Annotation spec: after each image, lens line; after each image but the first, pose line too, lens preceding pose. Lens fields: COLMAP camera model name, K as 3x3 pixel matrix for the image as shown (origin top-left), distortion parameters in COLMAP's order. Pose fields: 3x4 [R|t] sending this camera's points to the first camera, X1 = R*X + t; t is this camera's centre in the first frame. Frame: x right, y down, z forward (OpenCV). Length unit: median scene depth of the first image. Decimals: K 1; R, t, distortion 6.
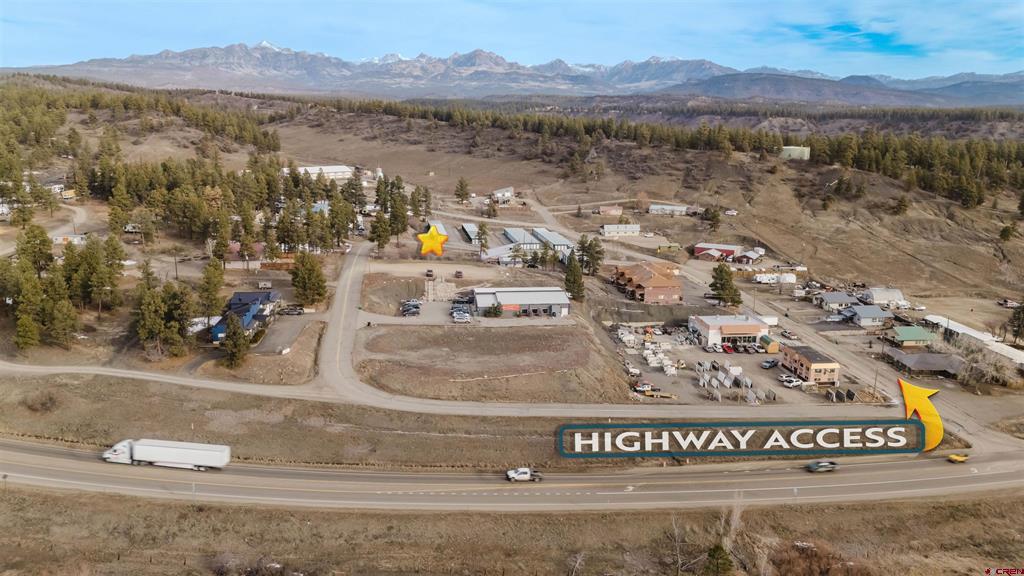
lens RADIAL K [[745.6, 0, 514.1], [0, 745.6, 285.6], [0, 0, 1]] dist [0.090214, -0.084994]
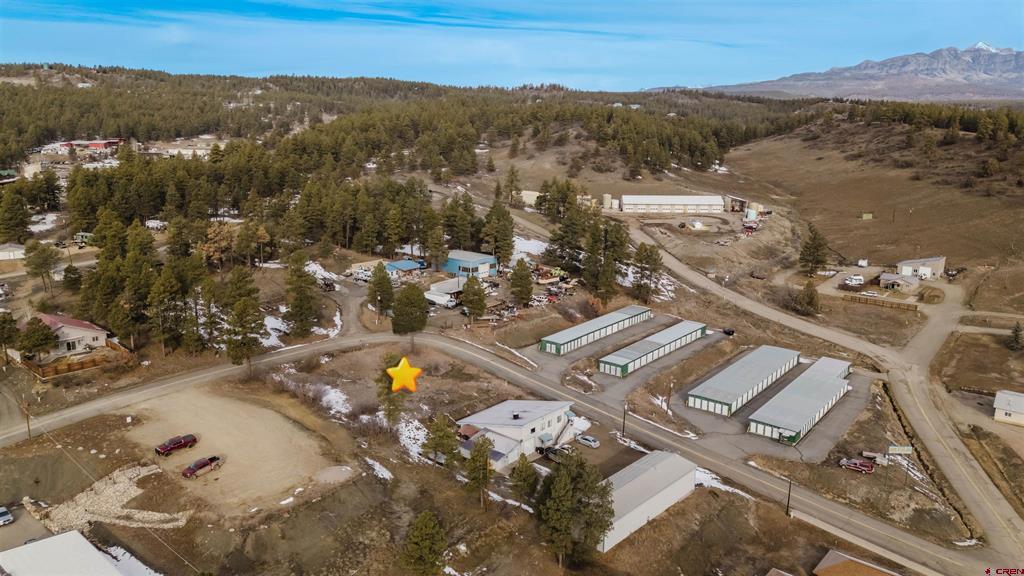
lens RADIAL K [[745.6, 0, 514.1], [0, 745.6, 285.6], [0, 0, 1]] dist [0.090214, -0.084994]
pose [[0.665987, 0.159028, -0.728815, 0.141896], [-0.168746, 0.983803, 0.060468, -0.070465], [0.726626, 0.082714, 0.682036, 0.311083]]
